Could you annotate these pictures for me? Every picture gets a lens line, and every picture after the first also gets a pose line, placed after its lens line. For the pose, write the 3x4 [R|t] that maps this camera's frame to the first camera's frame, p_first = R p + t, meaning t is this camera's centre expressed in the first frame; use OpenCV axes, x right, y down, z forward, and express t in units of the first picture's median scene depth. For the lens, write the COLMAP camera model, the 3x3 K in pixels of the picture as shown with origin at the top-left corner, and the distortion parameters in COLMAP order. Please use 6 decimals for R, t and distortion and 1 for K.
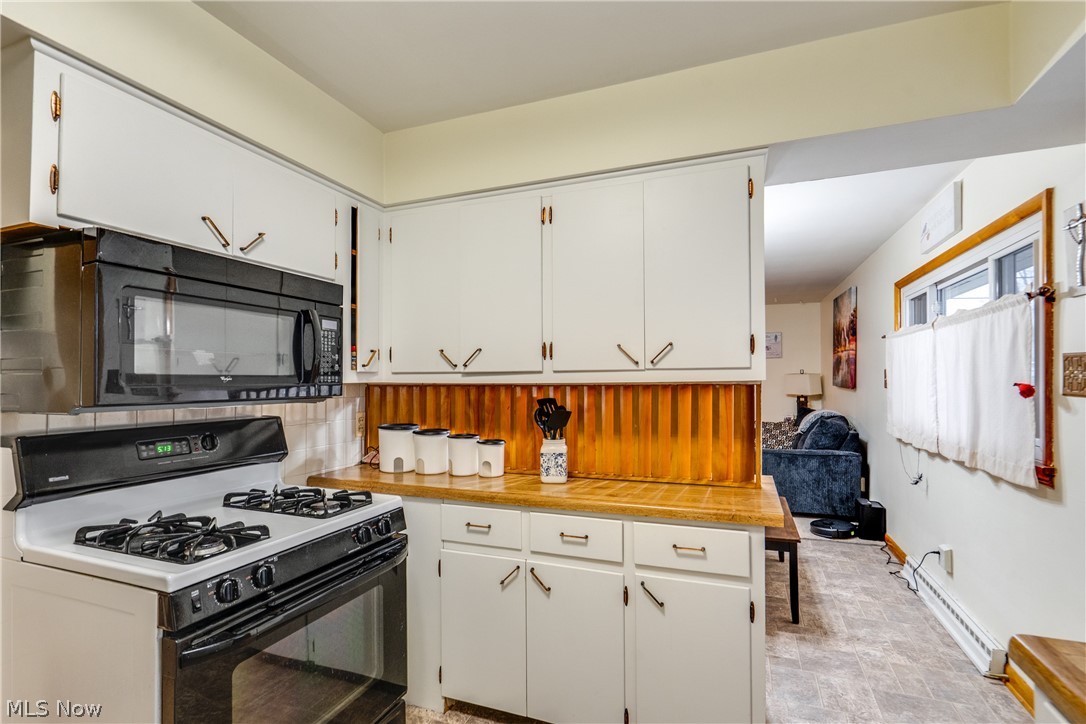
lens RADIAL K [[512.7, 0, 549.9], [0, 512.7, 371.2], [0, 0, 1]] dist [-0.003938, 0.001191]
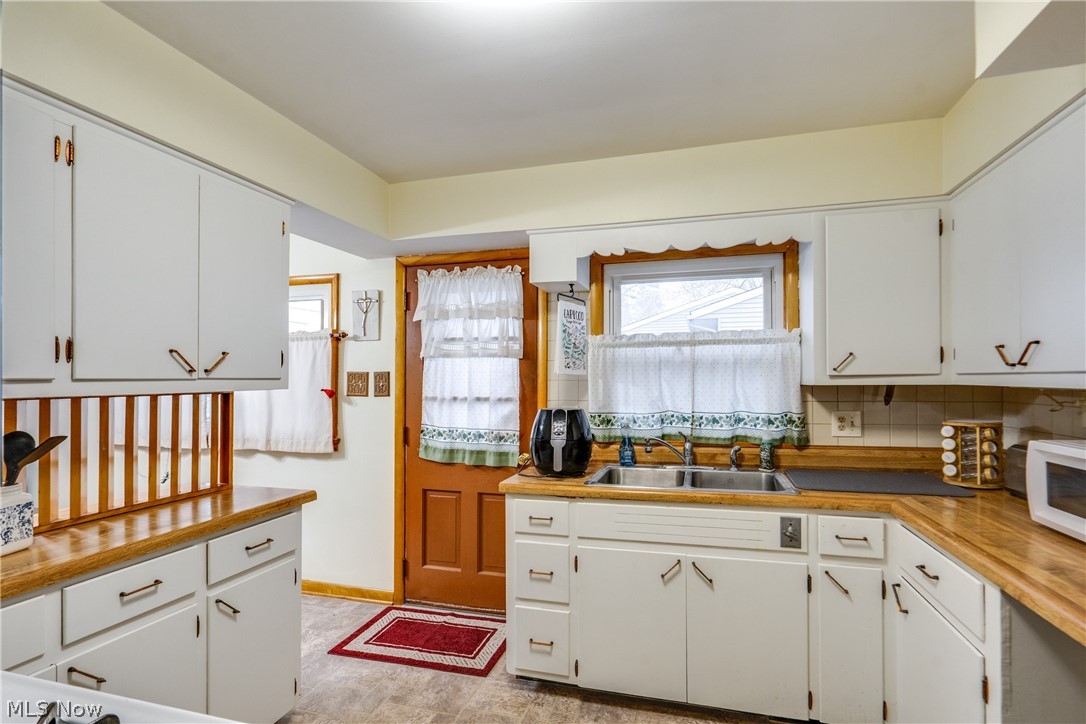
lens RADIAL K [[512.7, 0, 554.7], [0, 512.7, 382.0], [0, 0, 1]] dist [-0.003938, 0.001191]
pose [[-0.082239, 0.003426, 0.996607, -0.751785], [-0.011536, 0.999924, -0.004389, -0.000820], [-0.996546, -0.011857, -0.082194, 0.411106]]
